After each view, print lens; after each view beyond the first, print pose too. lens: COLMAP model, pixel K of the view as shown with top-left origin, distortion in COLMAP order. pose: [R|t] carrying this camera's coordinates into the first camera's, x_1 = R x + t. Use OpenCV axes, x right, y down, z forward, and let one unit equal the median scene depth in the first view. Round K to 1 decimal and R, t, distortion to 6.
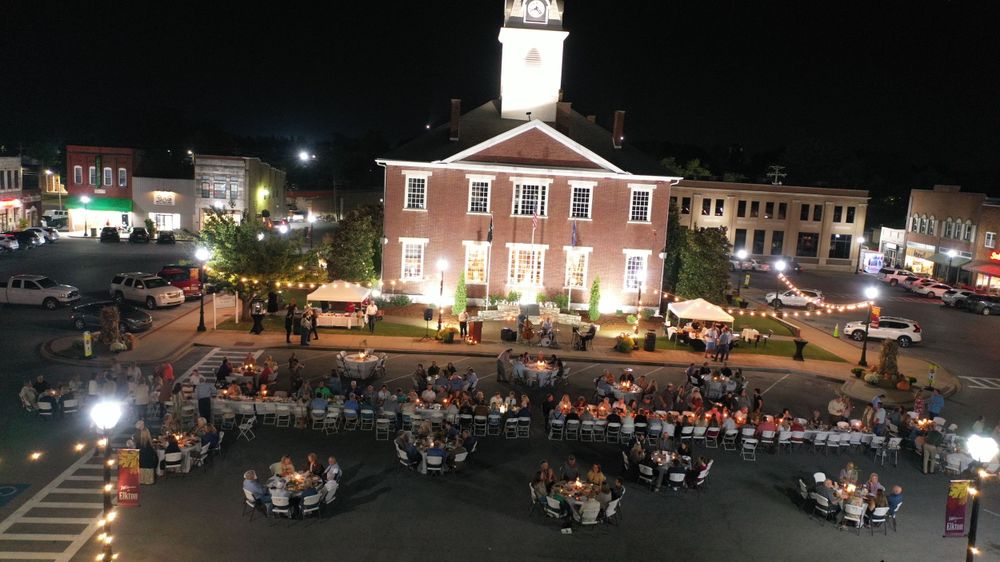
lens RADIAL K [[790.0, 0, 500.0], [0, 790.0, 281.0], [0, 0, 1]] dist [-0.000184, 0.003343]
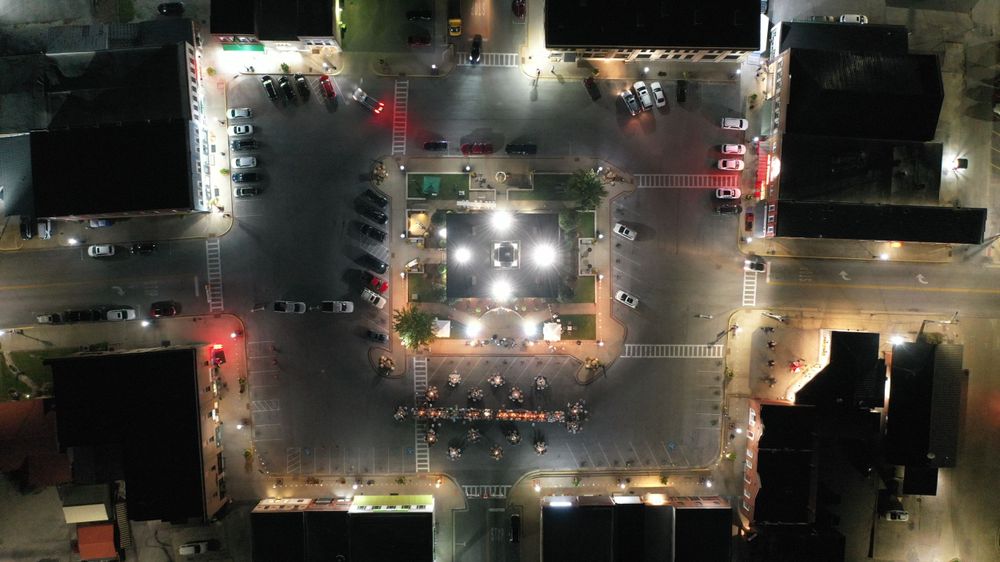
lens RADIAL K [[790.0, 0, 500.0], [0, 790.0, 281.0], [0, 0, 1]] dist [-0.000184, 0.003343]
pose [[0.998493, 0.051427, -0.019148, 0.079939], [0.012375, 0.128929, 0.991577, -2.860074], [0.053462, -0.990319, 0.128099, 0.699548]]
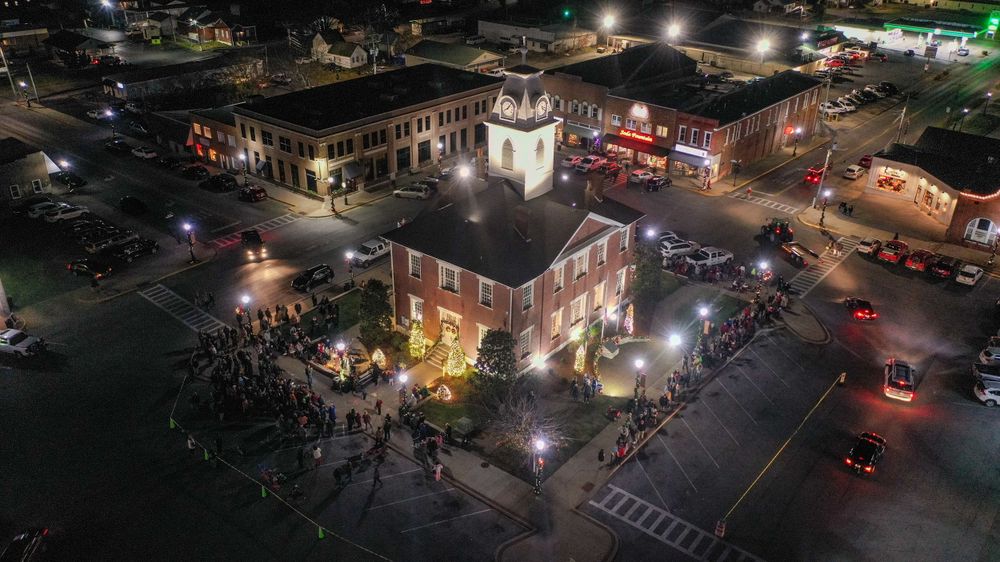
lens RADIAL K [[790.0, 0, 500.0], [0, 790.0, 281.0], [0, 0, 1]] dist [-0.000184, 0.003343]
pose [[0.666633, -0.378946, 0.641872, -0.907293], [0.129749, 0.906975, 0.400702, -0.629663], [-0.734006, -0.183839, 0.653787, 0.242702]]
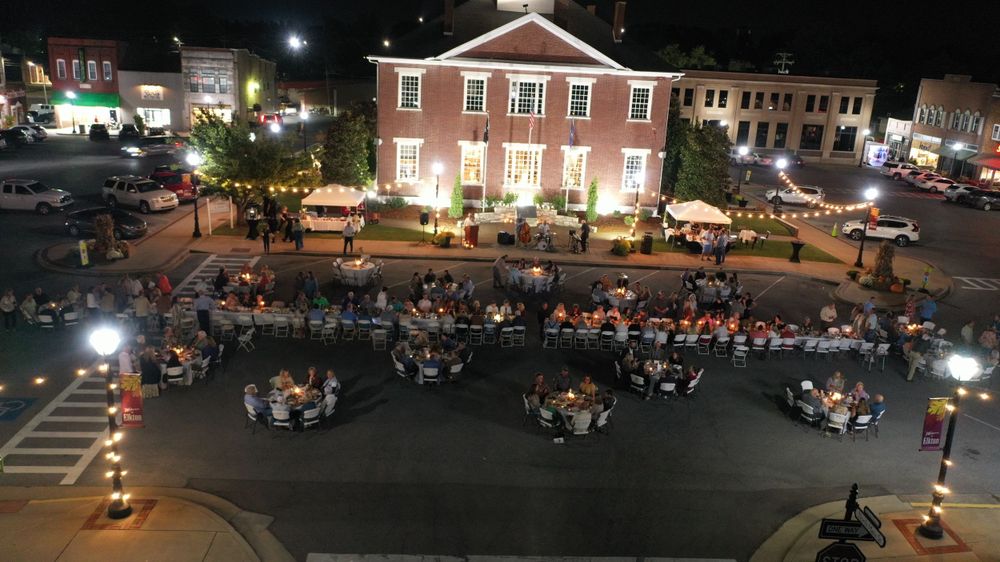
lens RADIAL K [[794.8, 0, 500.0], [0, 794.8, 281.0], [0, 0, 1]] dist [0.001306, -0.003323]
pose [[0.999982, -0.005974, -0.000156, 0.003607], [0.005938, 0.990397, 0.138124, -0.014866], [-0.000671, -0.138123, 0.990415, -0.001413]]
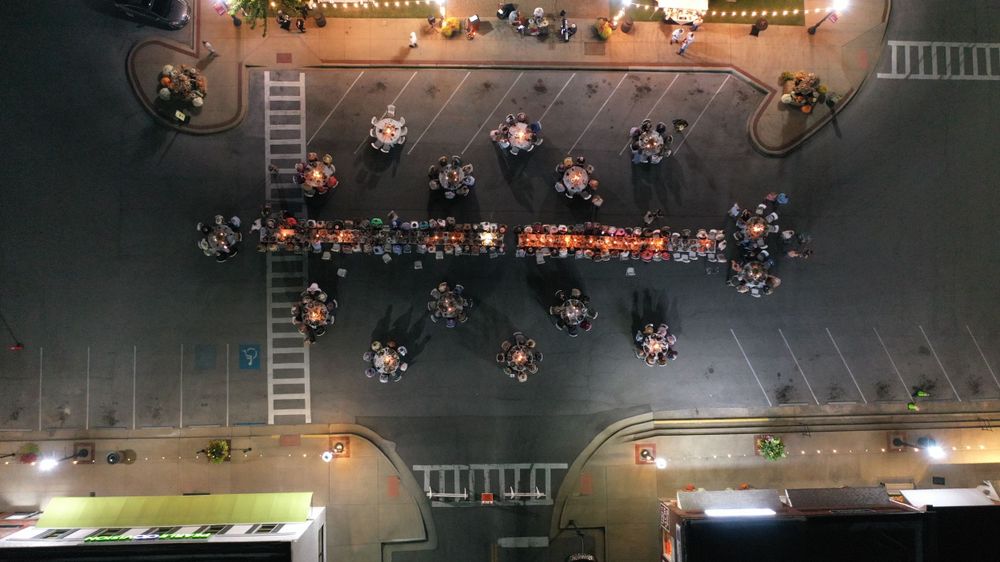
lens RADIAL K [[794.8, 0, 500.0], [0, 794.8, 281.0], [0, 0, 1]] dist [0.001306, -0.003323]
pose [[0.999261, 0.035652, -0.014387, 0.030760], [0.005924, 0.226961, 0.973886, -0.820810], [0.037987, -0.973251, 0.226582, 0.318724]]
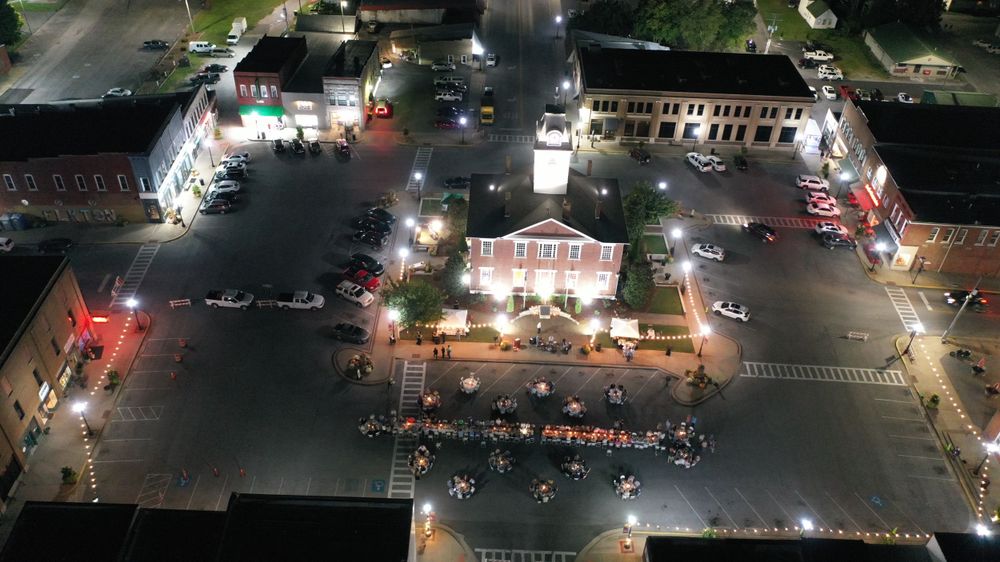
lens RADIAL K [[790.0, 0, 500.0], [0, 790.0, 281.0], [0, 0, 1]] dist [-0.000184, 0.003343]
pose [[0.997642, 0.023183, -0.064605, 0.048759], [0.011906, 0.868516, 0.495518, -0.984826], [0.067598, -0.495118, 0.866192, -0.681336]]
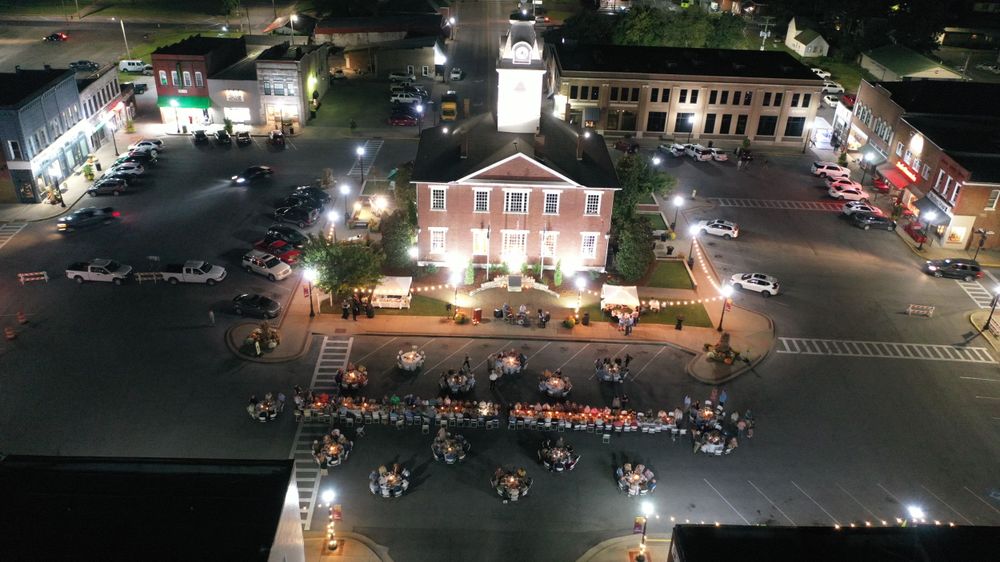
lens RADIAL K [[790.0, 0, 500.0], [0, 790.0, 281.0], [0, 0, 1]] dist [-0.000184, 0.003343]
pose [[0.999060, 0.002903, -0.043246, 0.071940], [0.012558, 0.935569, 0.352921, -0.486957], [0.041484, -0.353133, 0.934653, -0.420599]]
